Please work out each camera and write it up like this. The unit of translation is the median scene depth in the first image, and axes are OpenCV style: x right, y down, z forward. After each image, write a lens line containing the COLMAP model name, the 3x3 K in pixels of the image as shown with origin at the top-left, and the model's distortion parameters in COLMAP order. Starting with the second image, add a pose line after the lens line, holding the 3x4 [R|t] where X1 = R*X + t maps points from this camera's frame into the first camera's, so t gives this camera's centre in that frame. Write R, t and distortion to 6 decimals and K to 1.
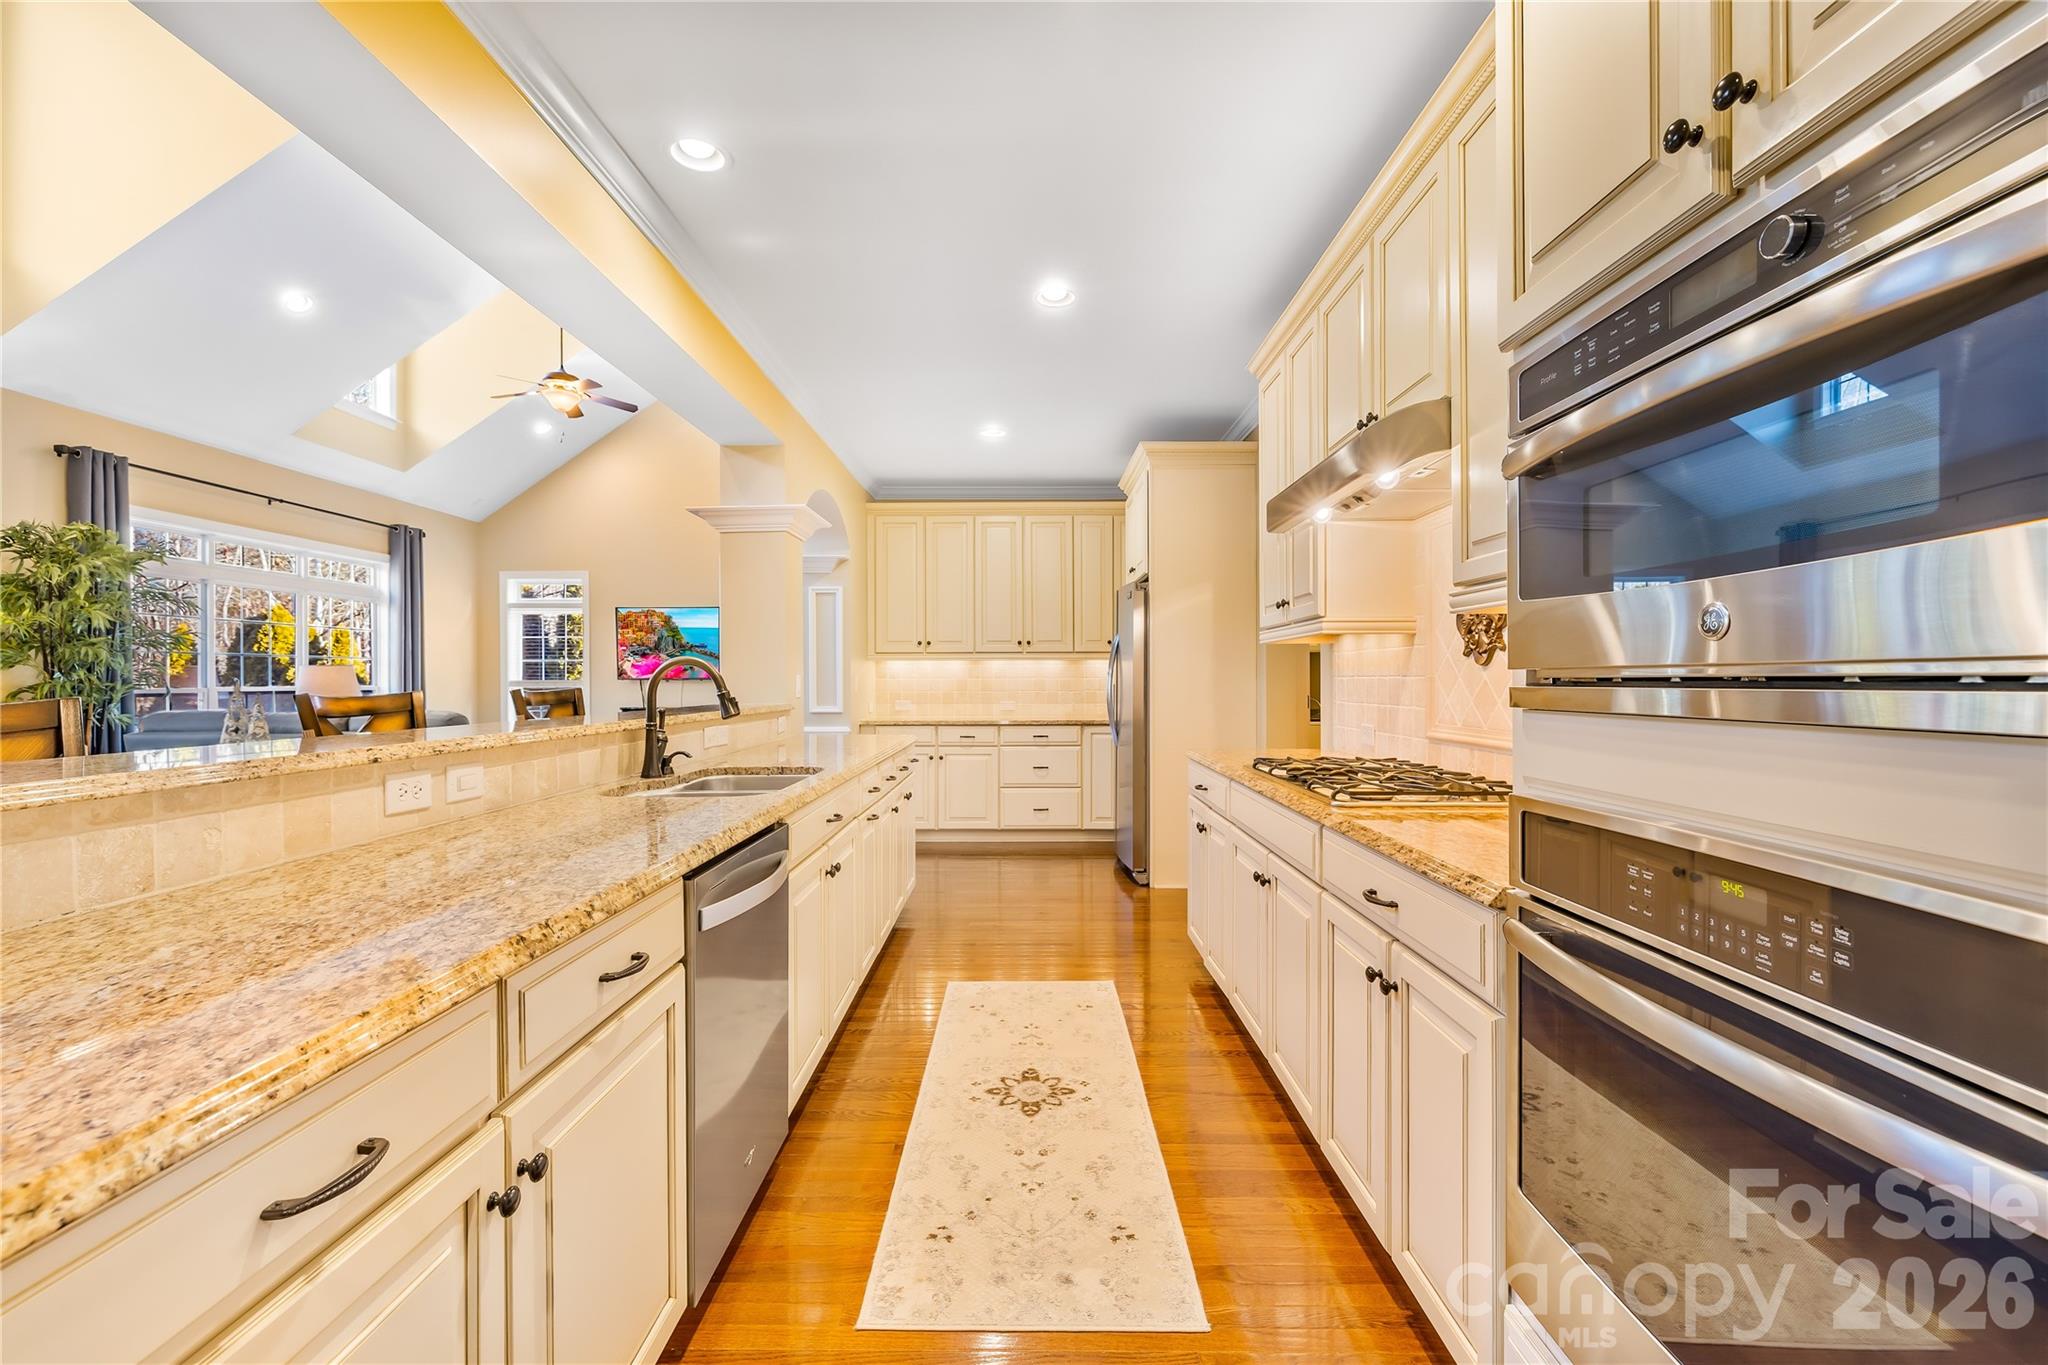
lens RADIAL K [[871.9, 0, 1012.7], [0, 871.9, 681.1], [0, 0, 1]] dist [-0.000510, -0.001047]
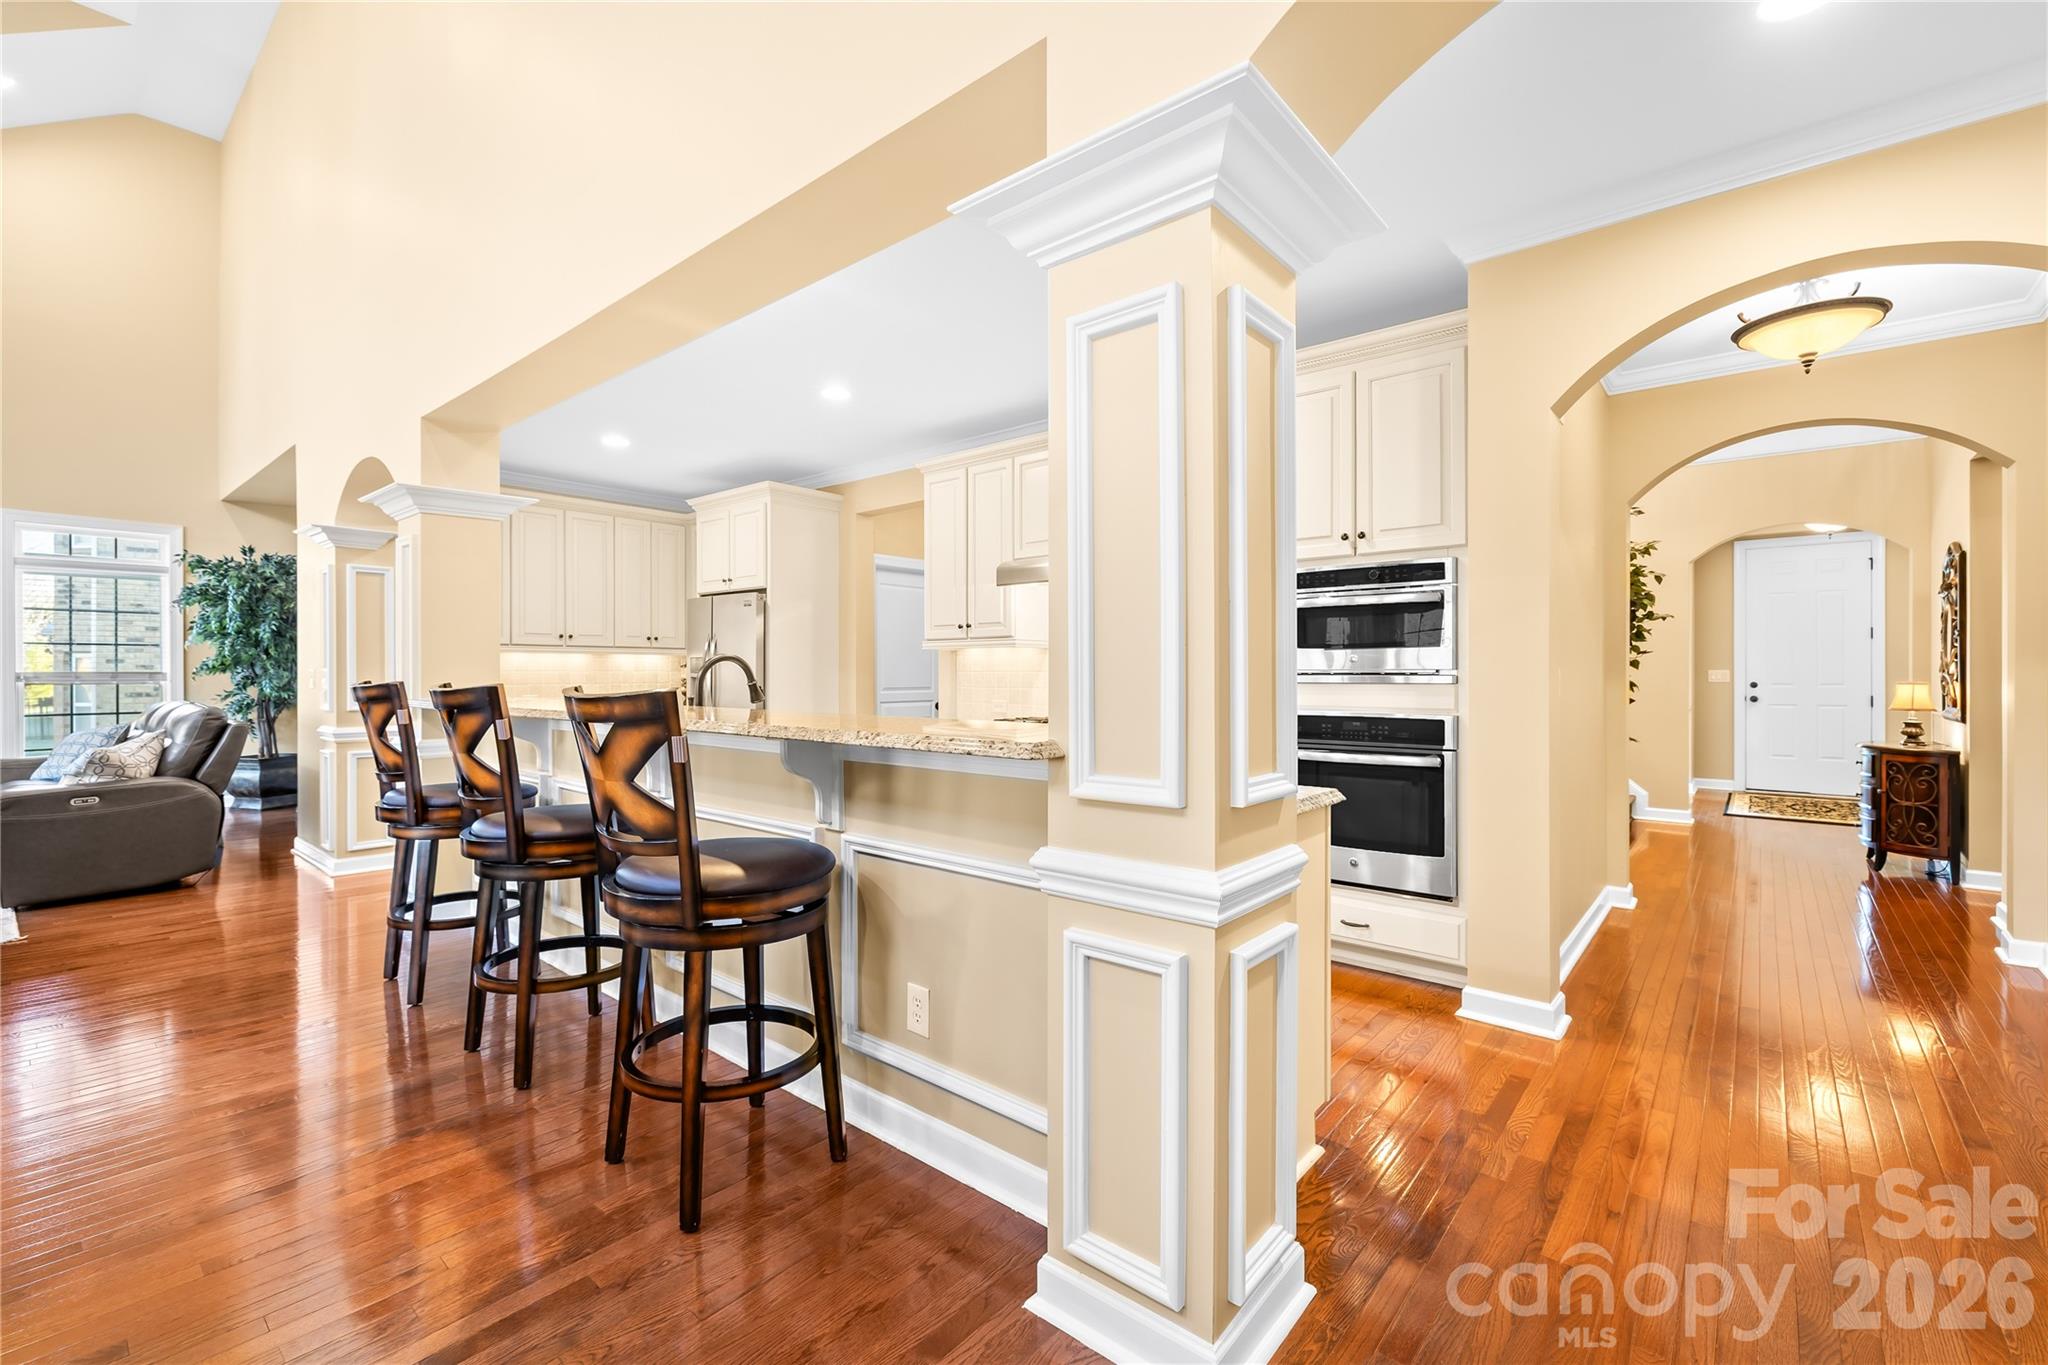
lens RADIAL K [[871.9, 0, 1028.6], [0, 871.9, 675.6], [0, 0, 1]] dist [-0.000510, -0.001047]
pose [[0.632167, -0.001401, 0.774831, -0.537457], [0.000227, 0.999999, 0.001624, 0.000352], [-0.774832, -0.000850, 0.632166, -0.066770]]
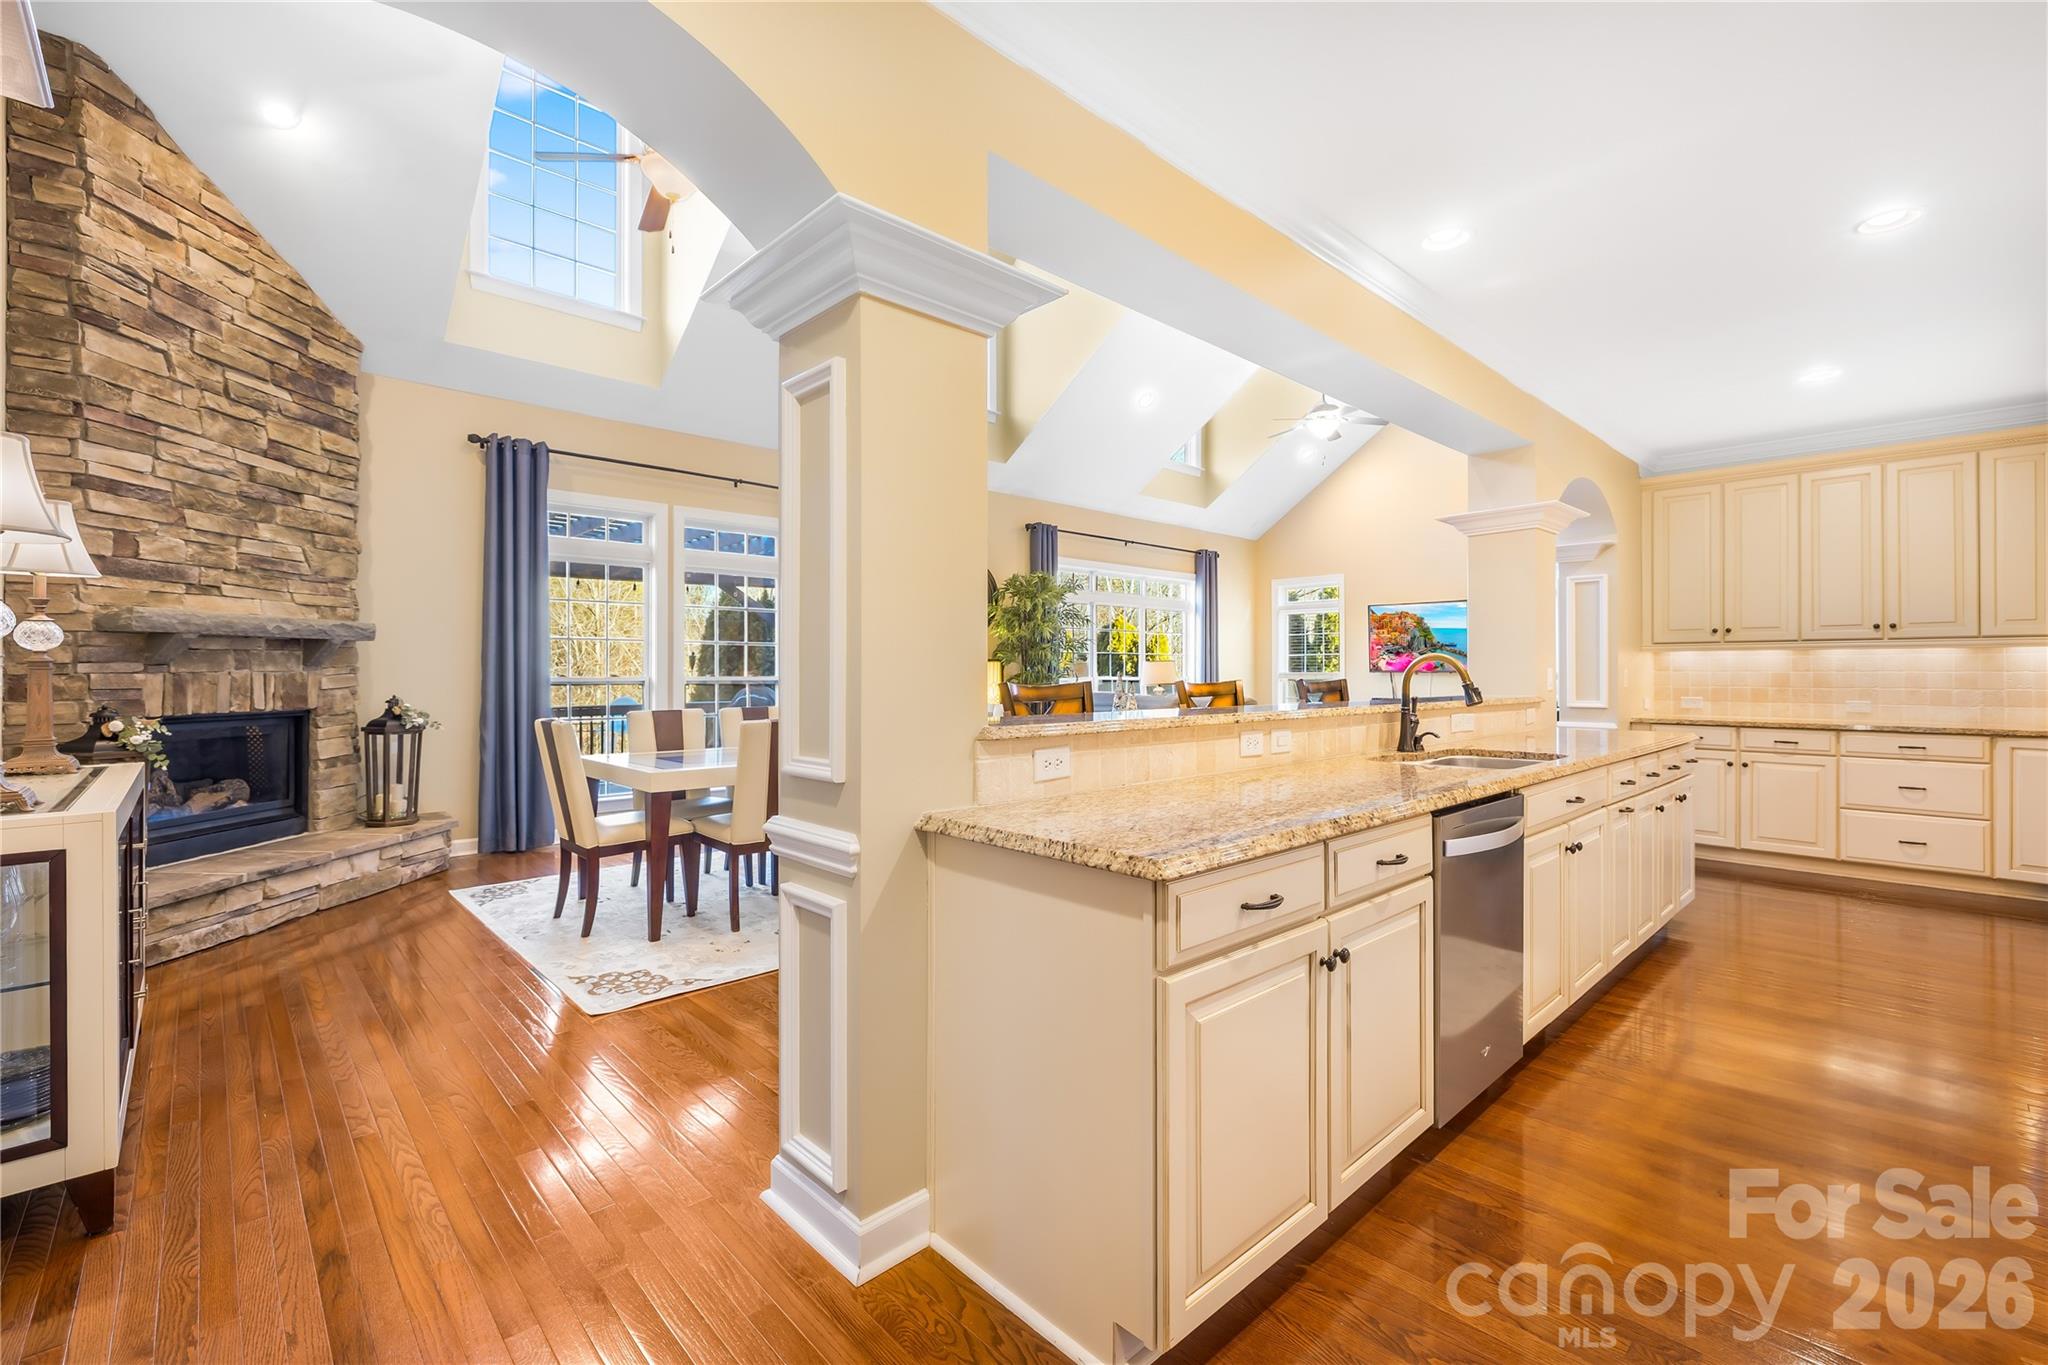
lens RADIAL K [[871.9, 0, 1019.5], [0, 871.9, 668.7], [0, 0, 1]] dist [-0.000510, -0.001047]
pose [[0.694223, 0.000276, -0.719760, 0.046528], [-0.004096, 0.999985, -0.003567, -0.000262], [0.719748, 0.005425, 0.694214, -0.123293]]
